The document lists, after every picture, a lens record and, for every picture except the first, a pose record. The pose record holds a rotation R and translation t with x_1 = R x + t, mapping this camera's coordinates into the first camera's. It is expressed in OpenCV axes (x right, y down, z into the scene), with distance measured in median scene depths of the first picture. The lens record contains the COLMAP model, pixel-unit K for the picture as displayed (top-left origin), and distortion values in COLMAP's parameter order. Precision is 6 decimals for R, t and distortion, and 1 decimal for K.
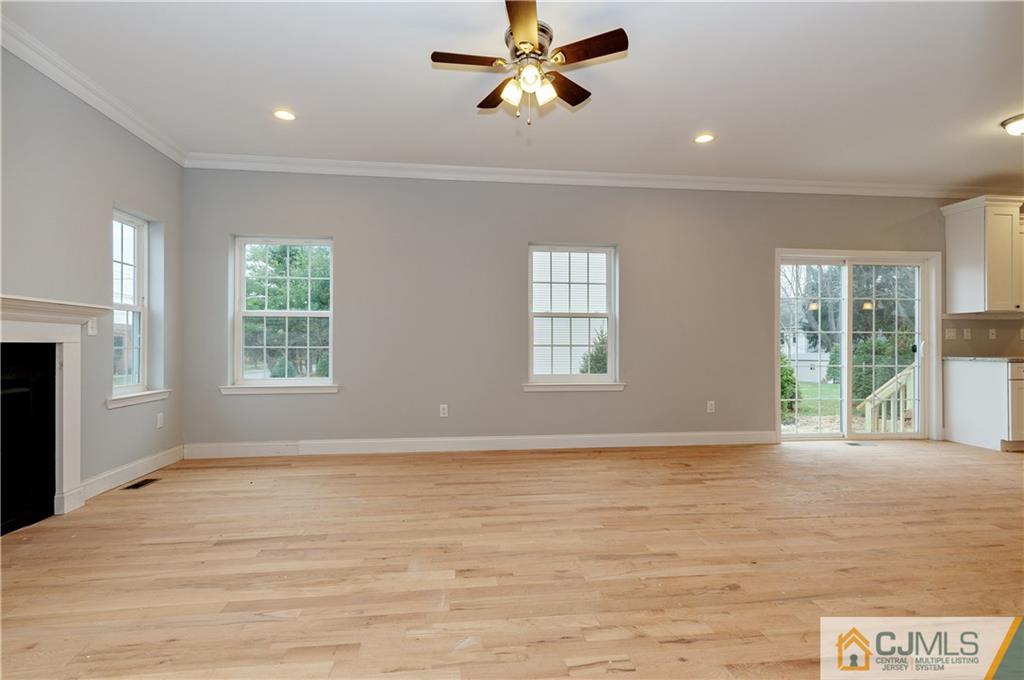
lens RADIAL K [[483.6, 0, 507.2], [0, 483.6, 343.9], [0, 0, 1]] dist [0.017348, -0.004483]
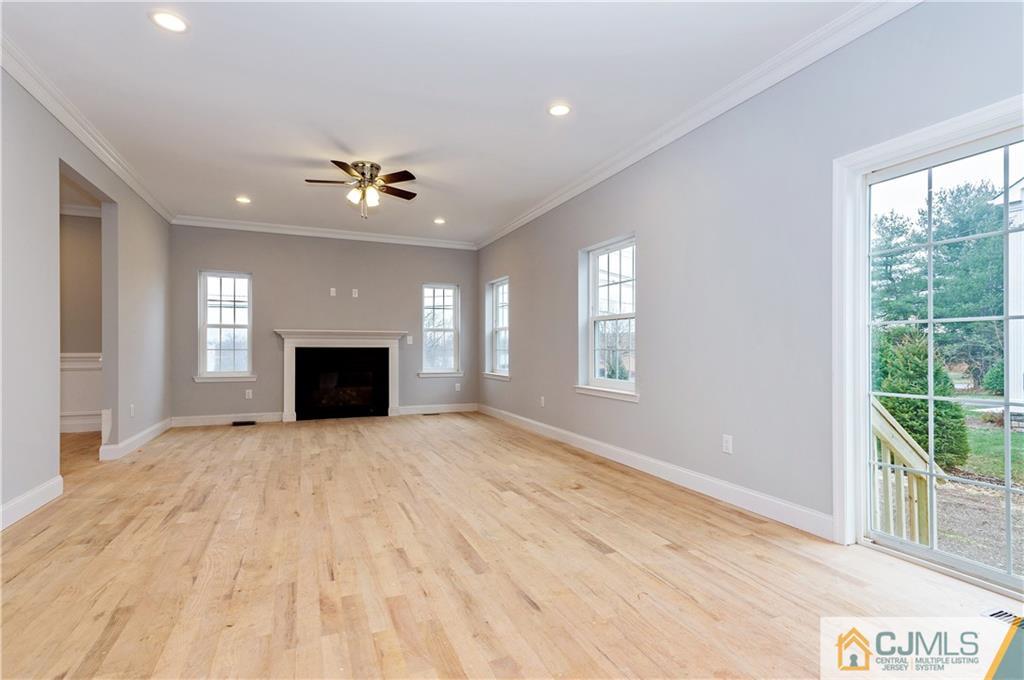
lens RADIAL K [[483.6, 0, 504.6], [0, 483.6, 350.6], [0, 0, 1]] dist [0.017348, -0.004483]
pose [[0.274799, 0.006189, -0.961482, 1.367821], [-0.000370, 0.999980, 0.006331, -0.000710], [0.961502, -0.001384, 0.274796, 0.752258]]
